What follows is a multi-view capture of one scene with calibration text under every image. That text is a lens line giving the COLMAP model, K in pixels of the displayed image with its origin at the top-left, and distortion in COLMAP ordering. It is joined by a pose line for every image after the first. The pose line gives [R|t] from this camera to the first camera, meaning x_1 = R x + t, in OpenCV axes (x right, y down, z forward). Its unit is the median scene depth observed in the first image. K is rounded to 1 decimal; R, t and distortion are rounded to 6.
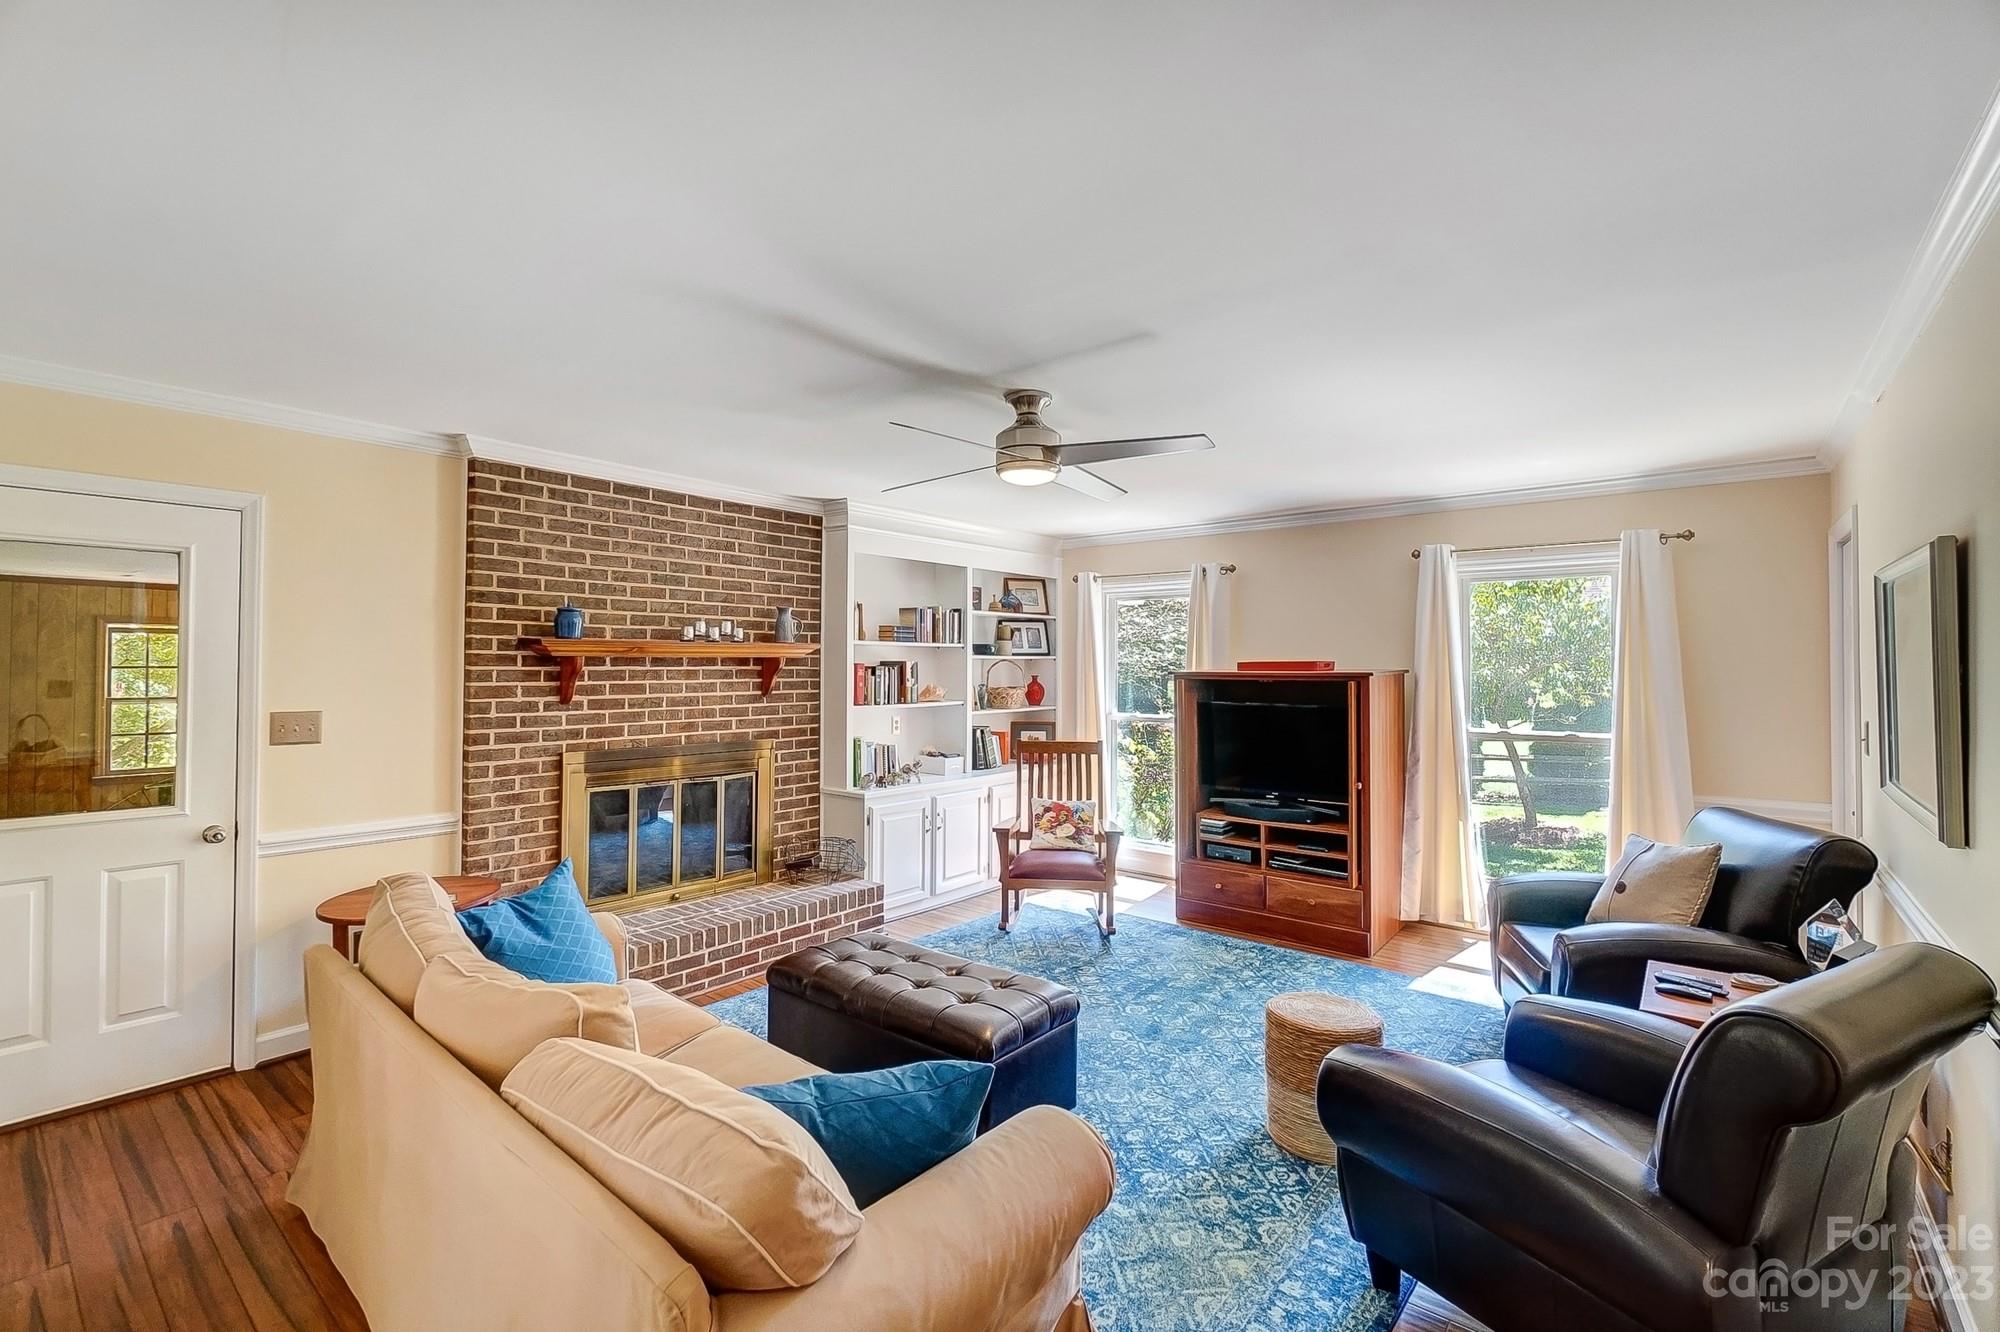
lens RADIAL K [[872.4, 0, 976.7], [0, 872.4, 658.5], [0, 0, 1]] dist [-0.070624, 0.023096]
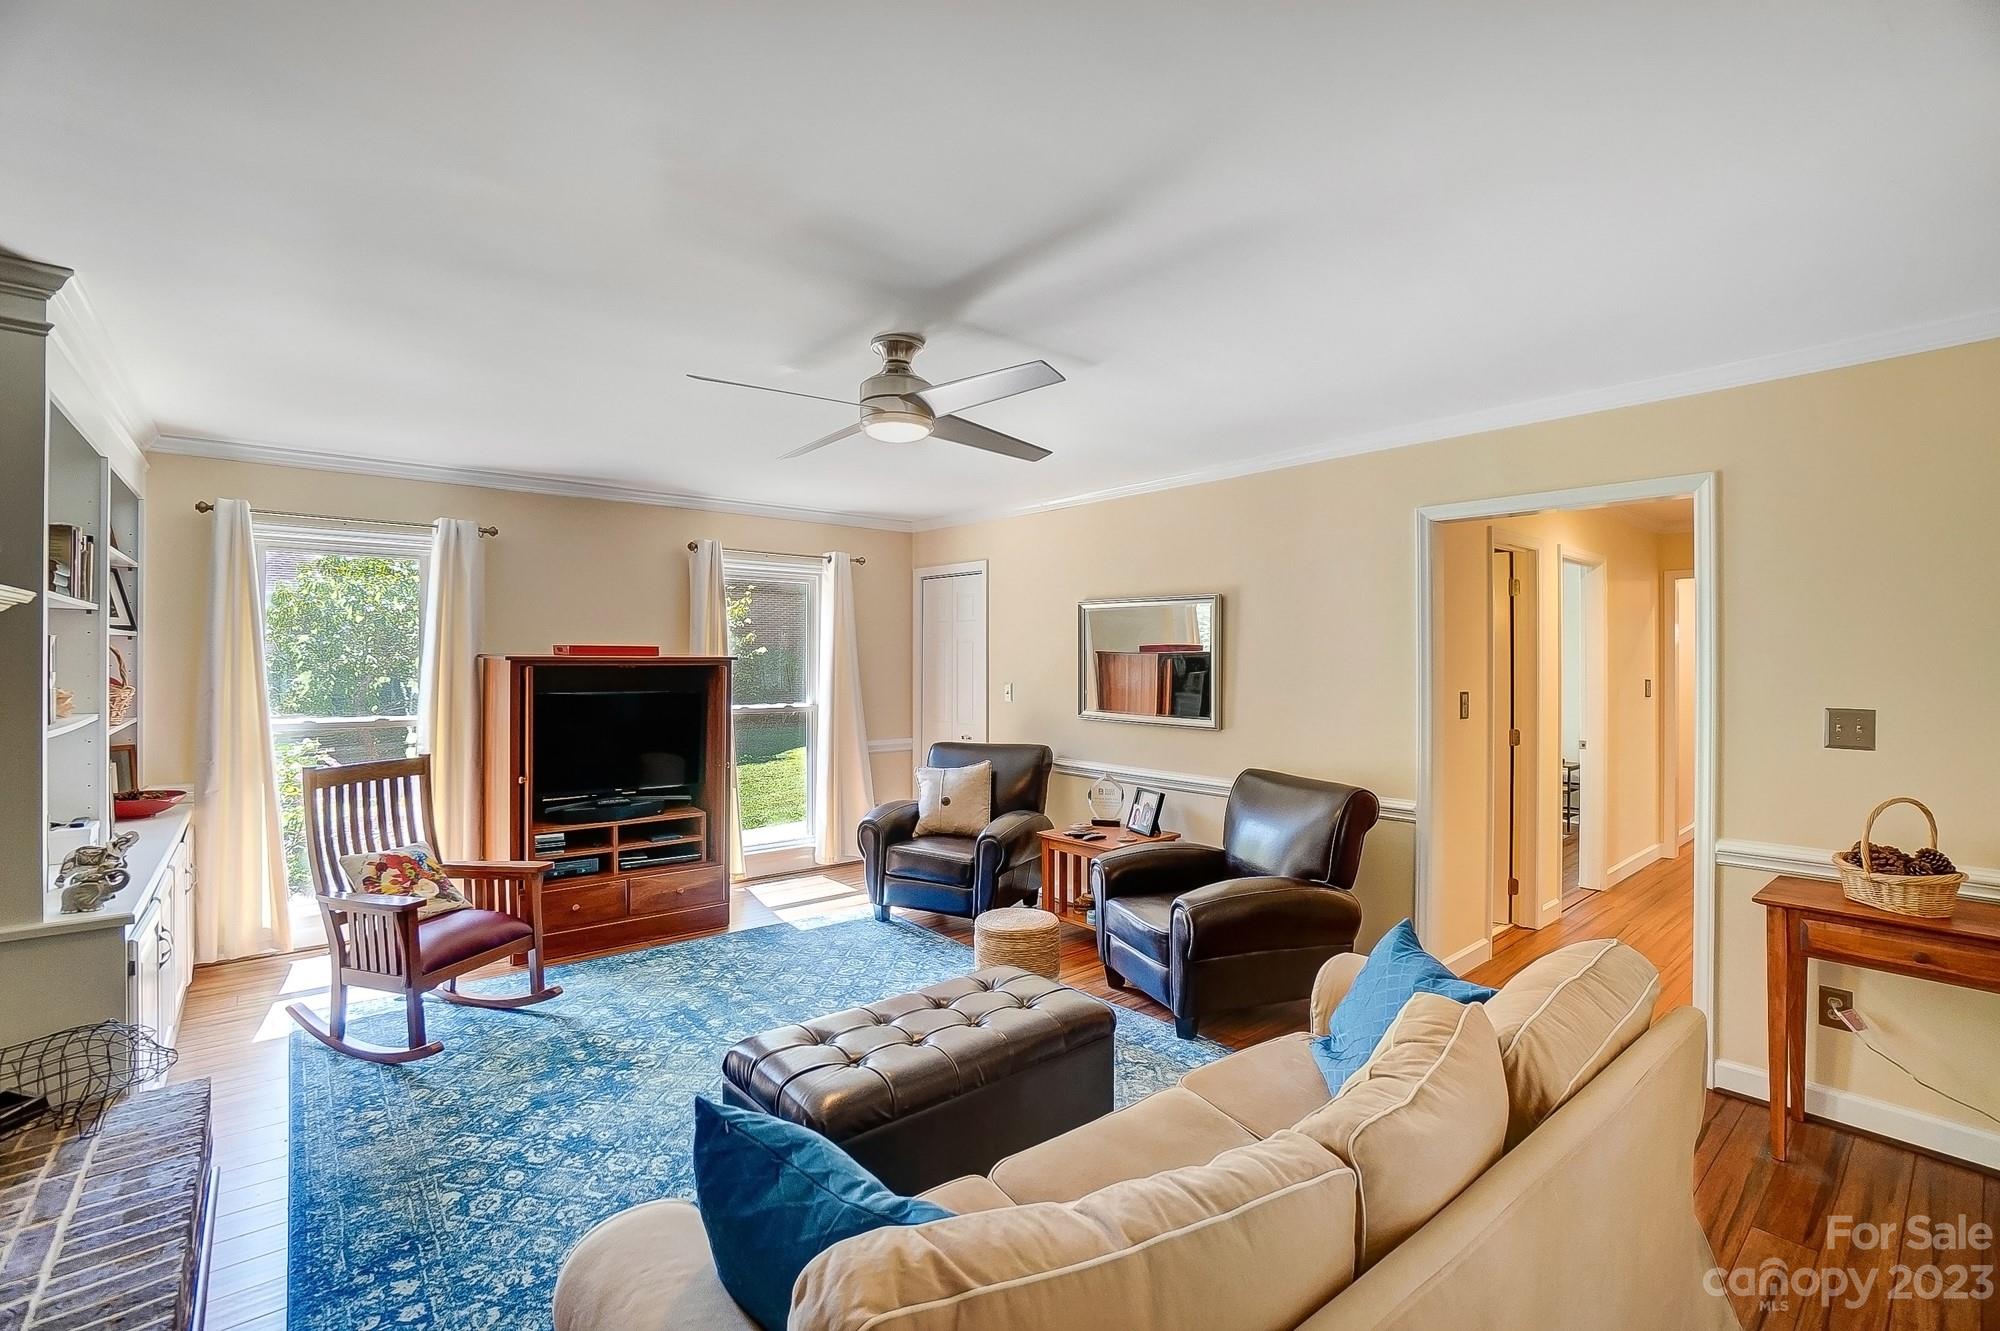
lens RADIAL K [[872.4, 0, 976.7], [0, 872.4, 658.0], [0, 0, 1]] dist [-0.070624, 0.023096]
pose [[0.177014, -0.003149, 0.984203, -0.506572], [-0.005726, 0.999975, 0.004229, 0.009635], [-0.984192, -0.006384, 0.176991, 0.474861]]
